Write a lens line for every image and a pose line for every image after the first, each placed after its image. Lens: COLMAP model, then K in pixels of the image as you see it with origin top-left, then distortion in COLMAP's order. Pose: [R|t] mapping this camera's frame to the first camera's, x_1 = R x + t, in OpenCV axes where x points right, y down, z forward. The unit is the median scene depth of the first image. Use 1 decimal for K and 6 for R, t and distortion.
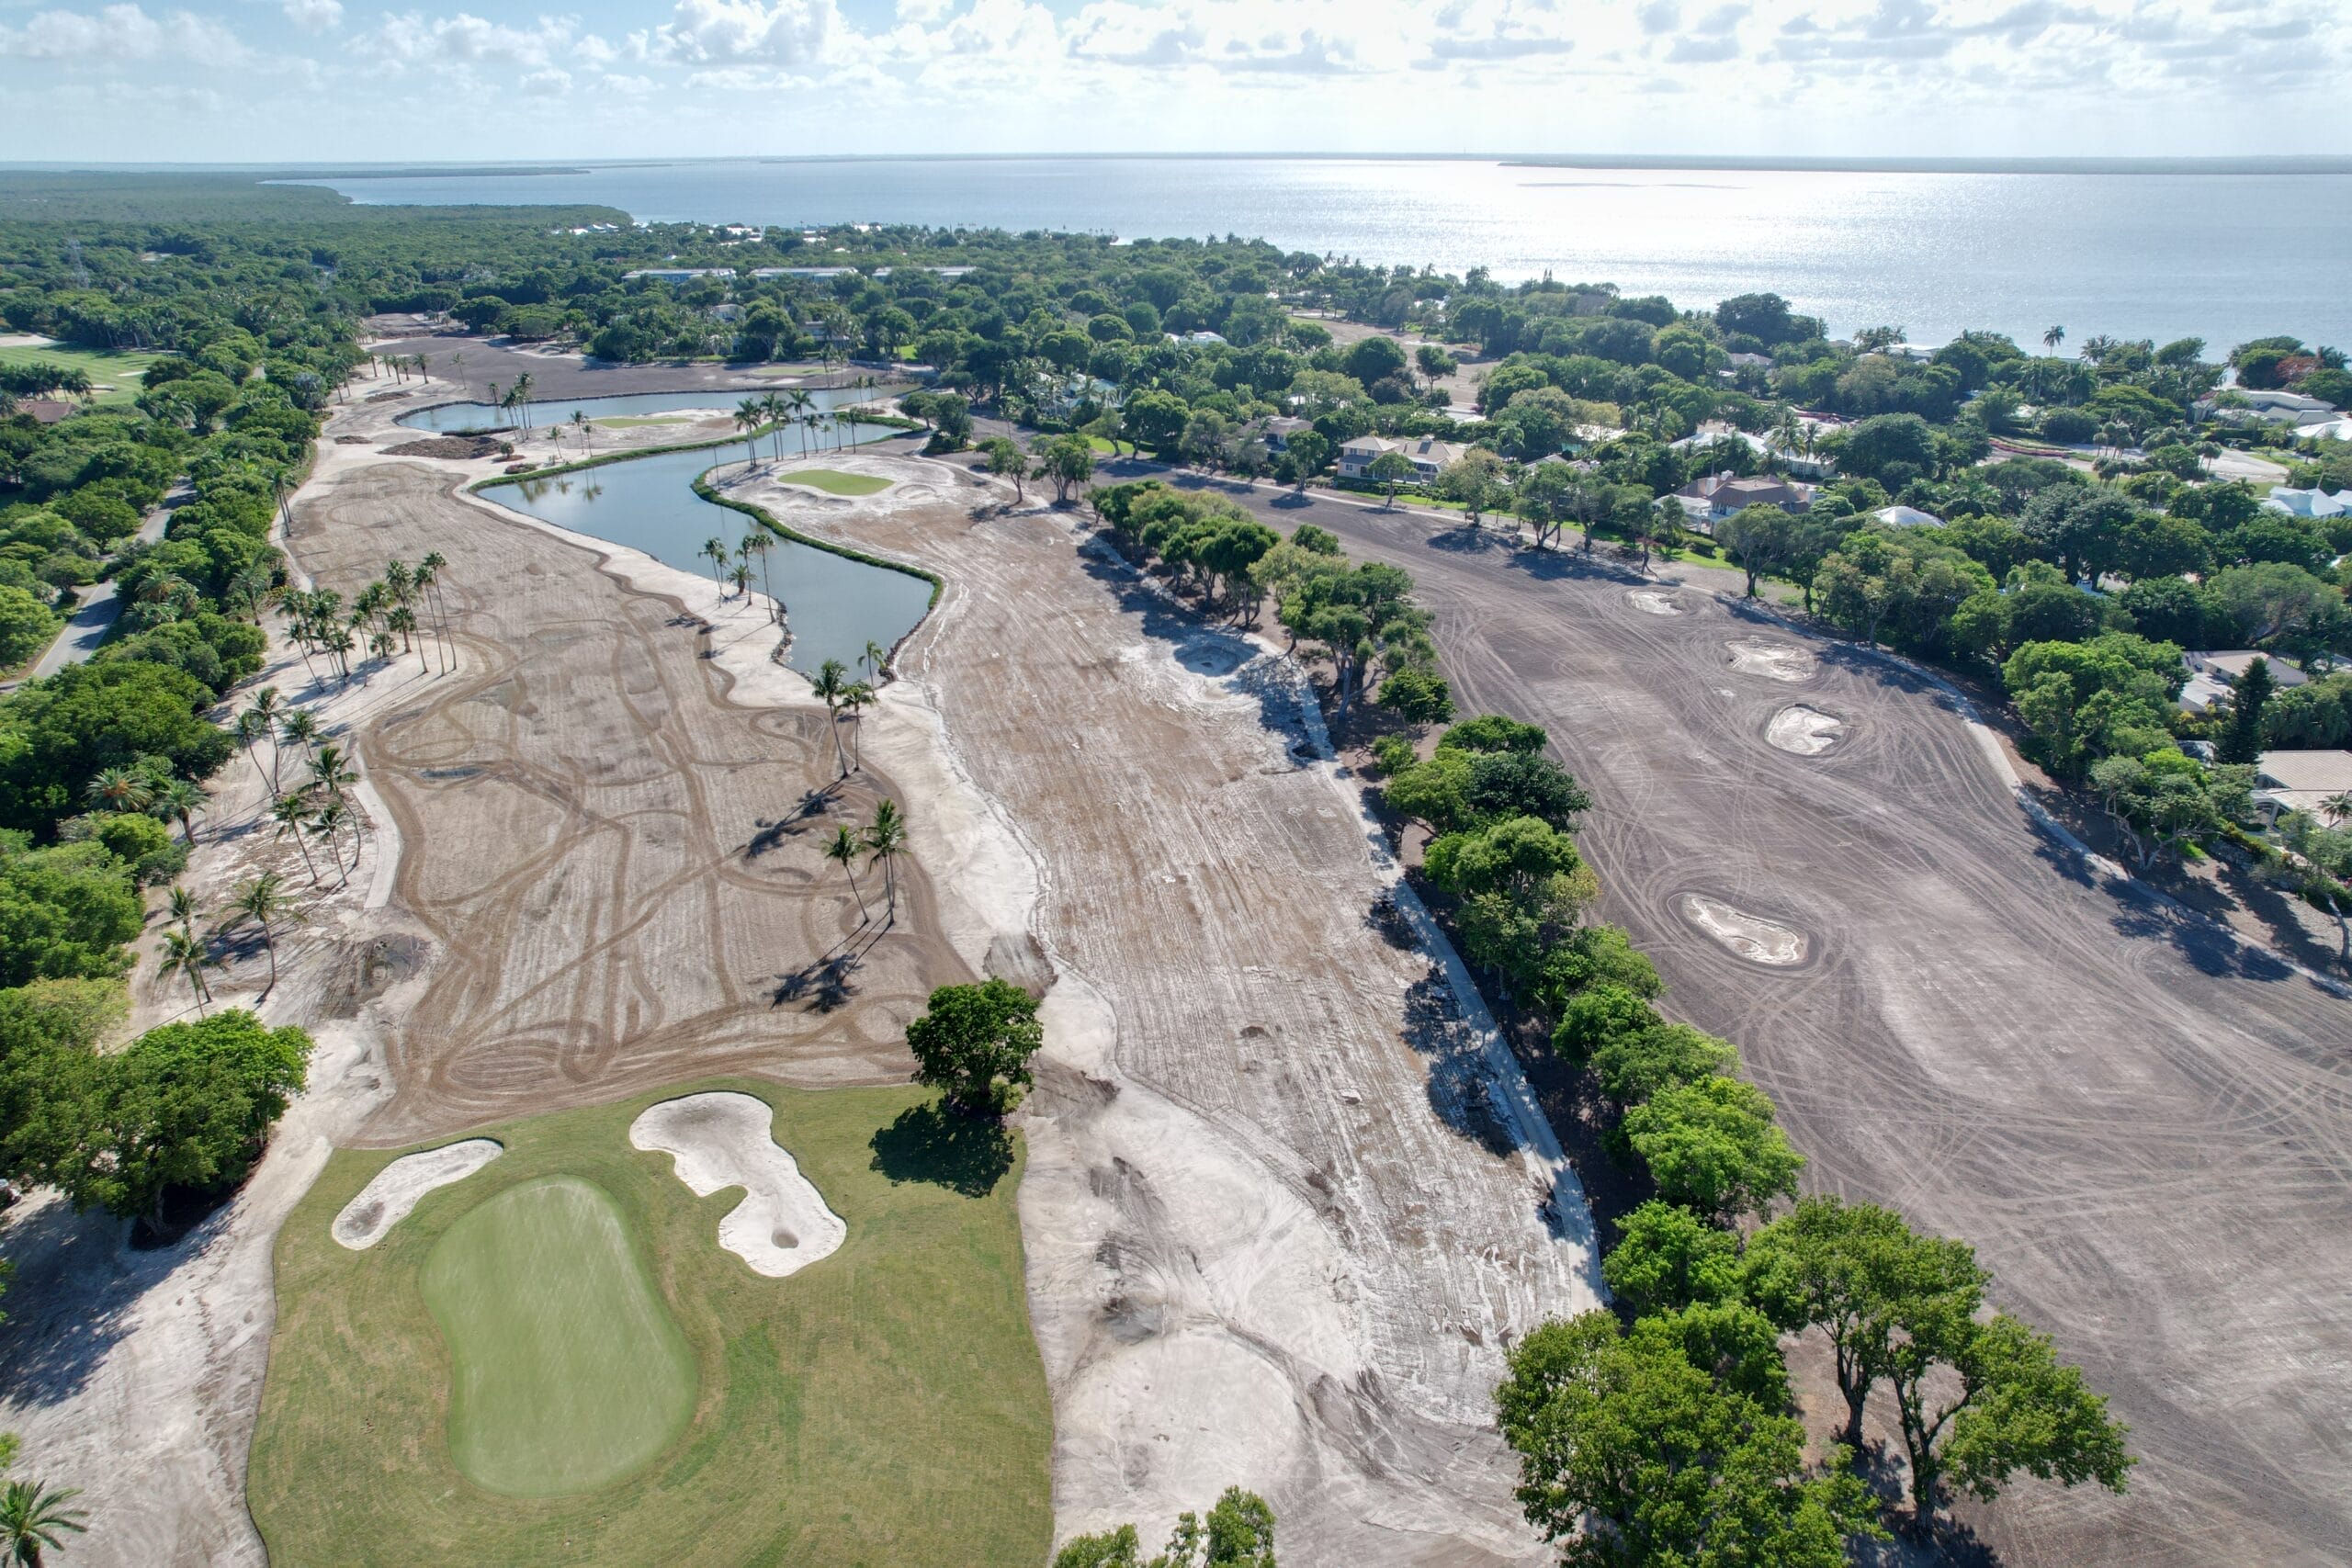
lens RADIAL K [[1506.1, 0, 1180.9], [0, 1506.1, 775.7], [0, 0, 1]] dist [-0.089811, 0.080865]
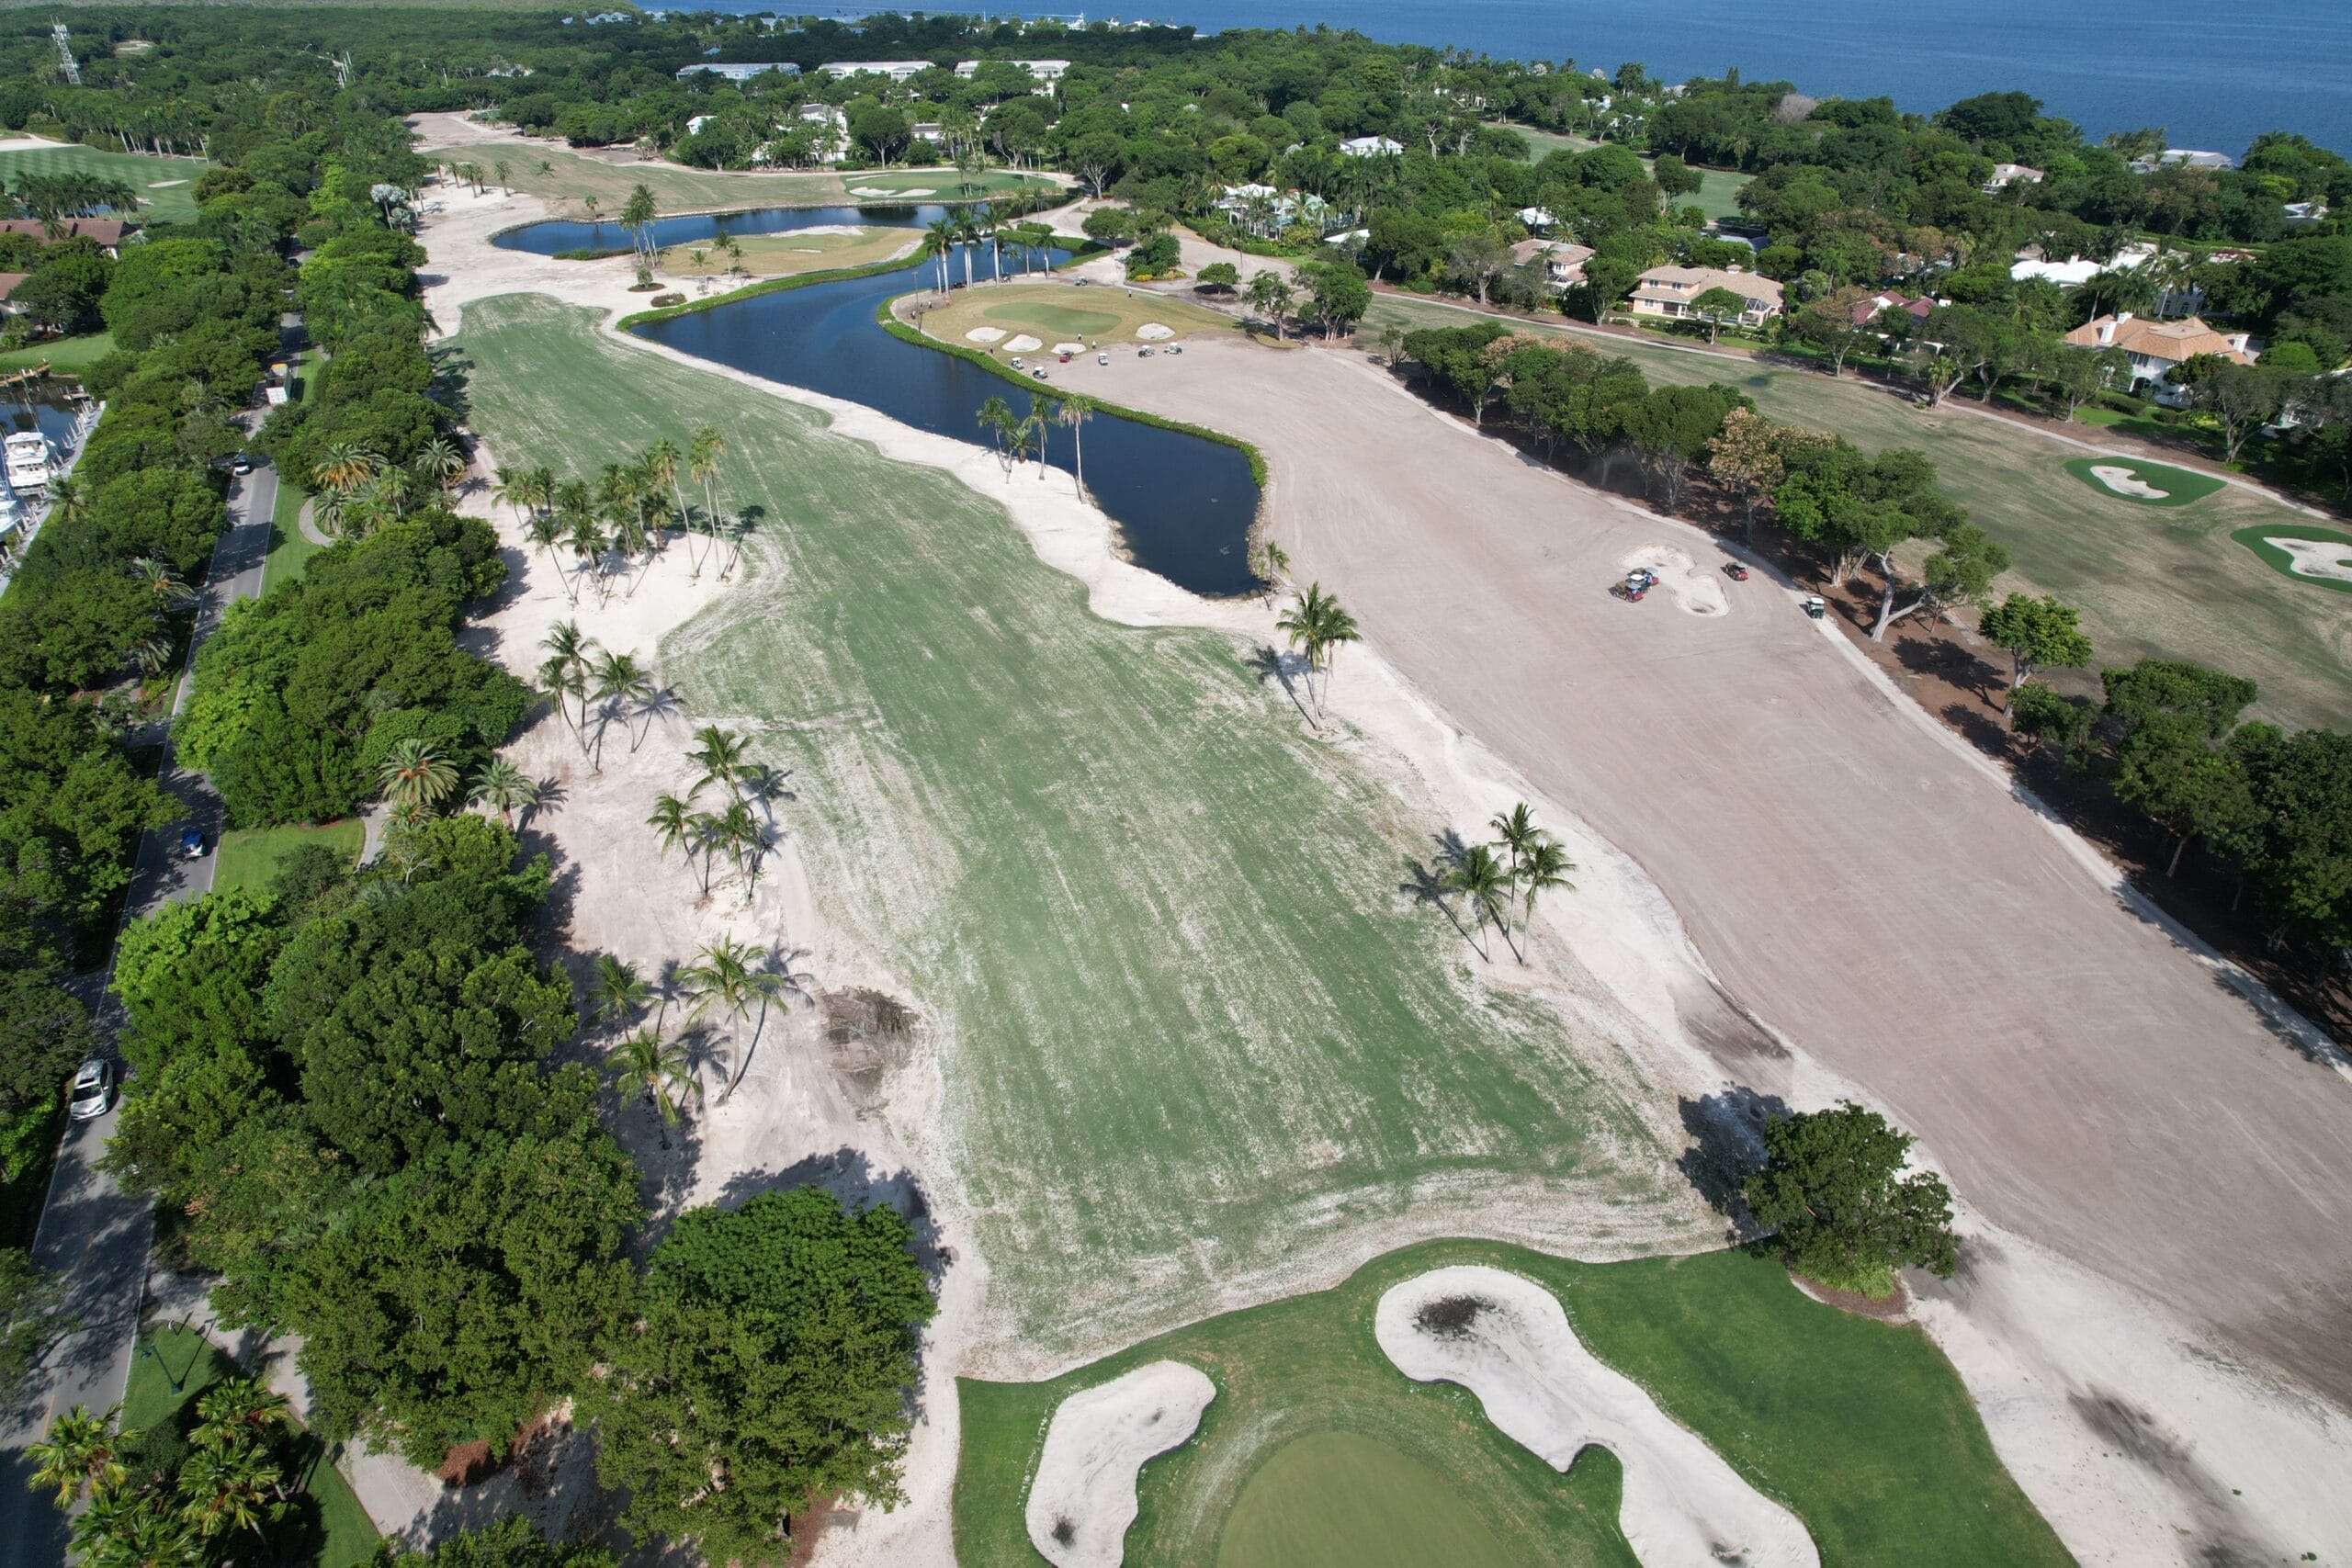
lens RADIAL K [[1506.1, 0, 1180.9], [0, 1506.1, 775.7], [0, 0, 1]] dist [-0.089811, 0.080865]
pose [[0.999993, -0.001951, 0.003124, -0.153932], [0.001565, 0.992854, 0.119323, -0.035544], [-0.003335, -0.119318, 0.992851, 0.111740]]
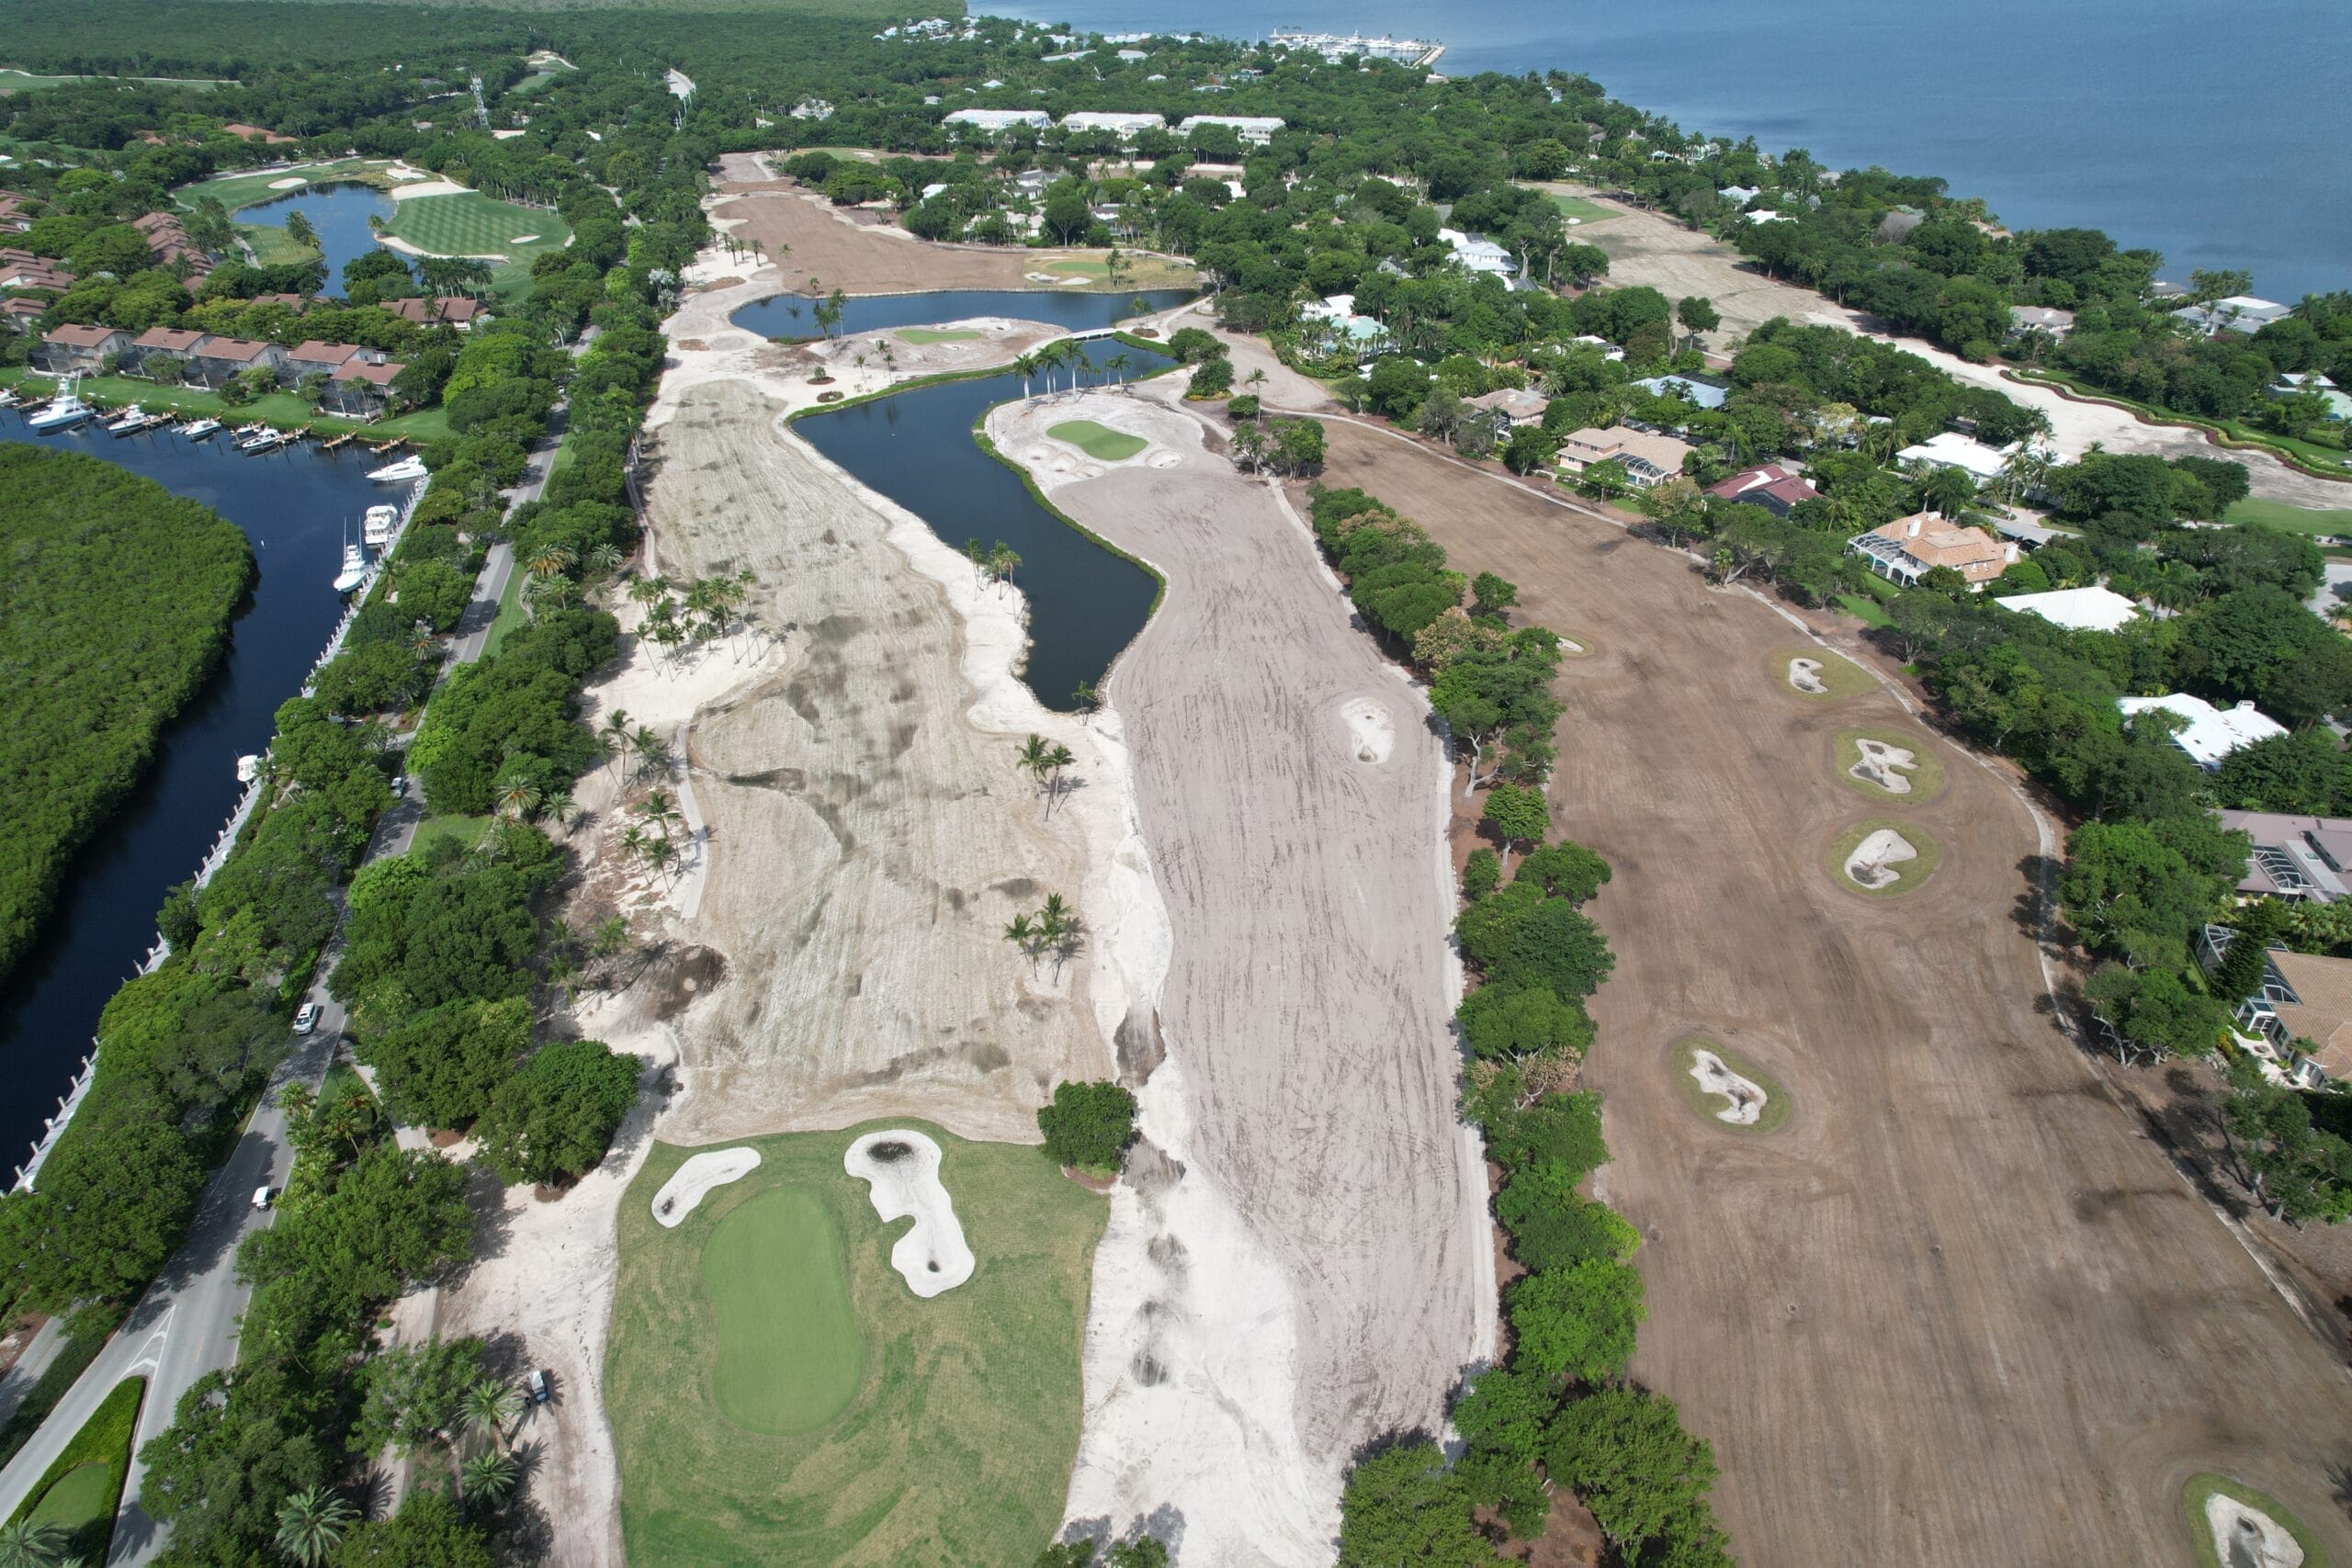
lens RADIAL K [[1506.1, 0, 1180.9], [0, 1506.1, 775.7], [0, 0, 1]] dist [-0.089811, 0.080865]
pose [[0.977299, 0.107329, -0.182666, 0.056664], [-0.078803, 0.984476, 0.156835, -0.124236], [0.196664, -0.138880, 0.970585, -0.095644]]
